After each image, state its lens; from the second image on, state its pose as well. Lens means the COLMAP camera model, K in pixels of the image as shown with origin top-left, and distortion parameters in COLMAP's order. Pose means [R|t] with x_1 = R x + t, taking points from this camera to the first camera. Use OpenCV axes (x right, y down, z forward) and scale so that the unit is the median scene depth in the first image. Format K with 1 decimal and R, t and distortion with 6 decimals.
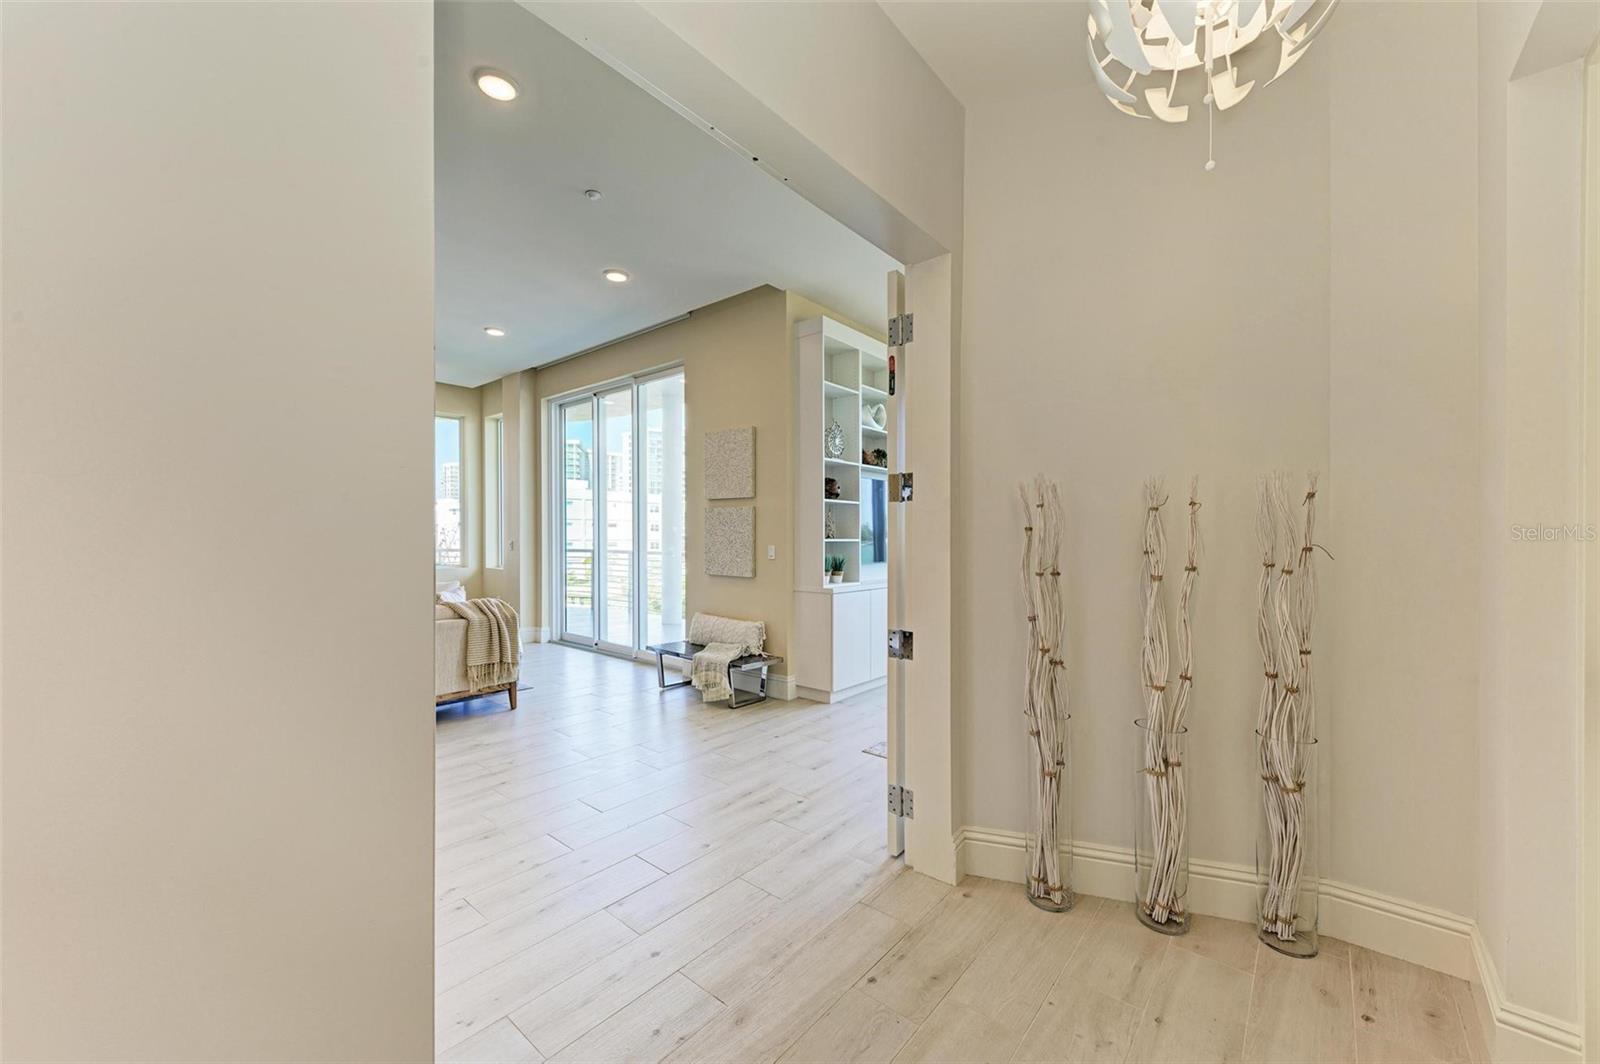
lens RADIAL K [[603.0, 0, 802.5], [0, 603.0, 528.2], [0, 0, 1]] dist [0.021021, -0.007272]
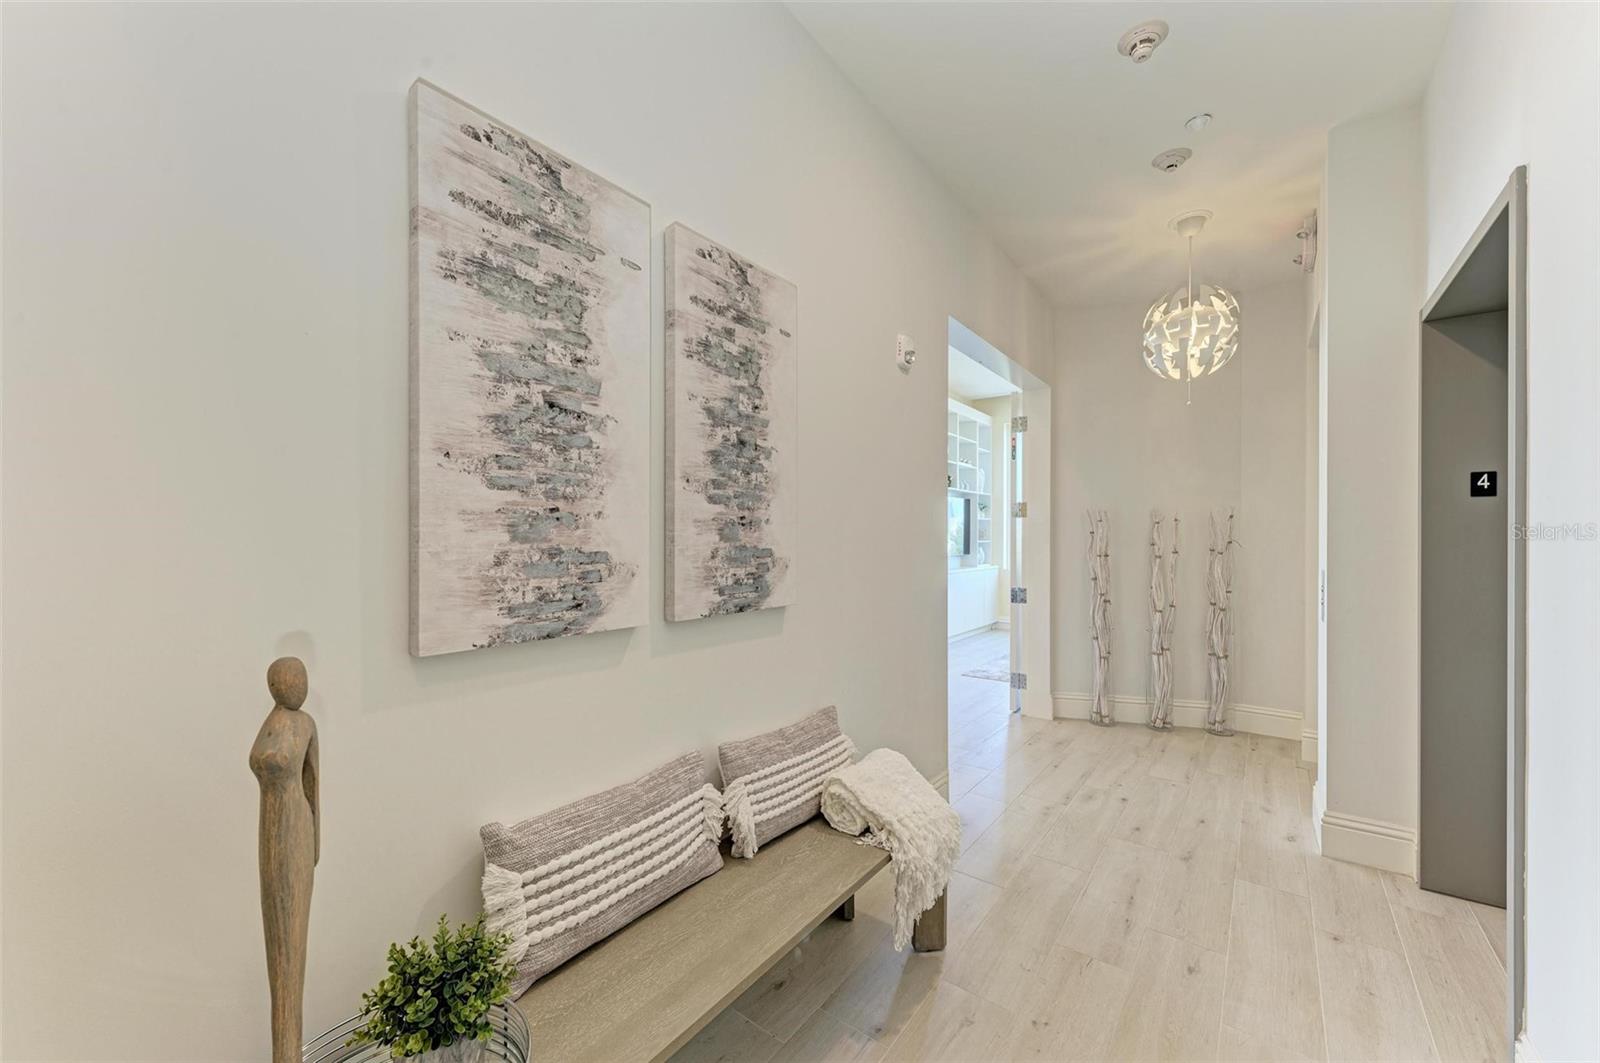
lens RADIAL K [[603.0, 0, 800.8], [0, 603.0, 533.4], [0, 0, 1]] dist [0.021021, -0.007272]
pose [[0.998825, 0.001246, 0.048444, -0.694109], [-0.001327, 0.999998, 0.001636, 0.002002], [-0.048442, -0.001698, 0.998825, -0.946330]]
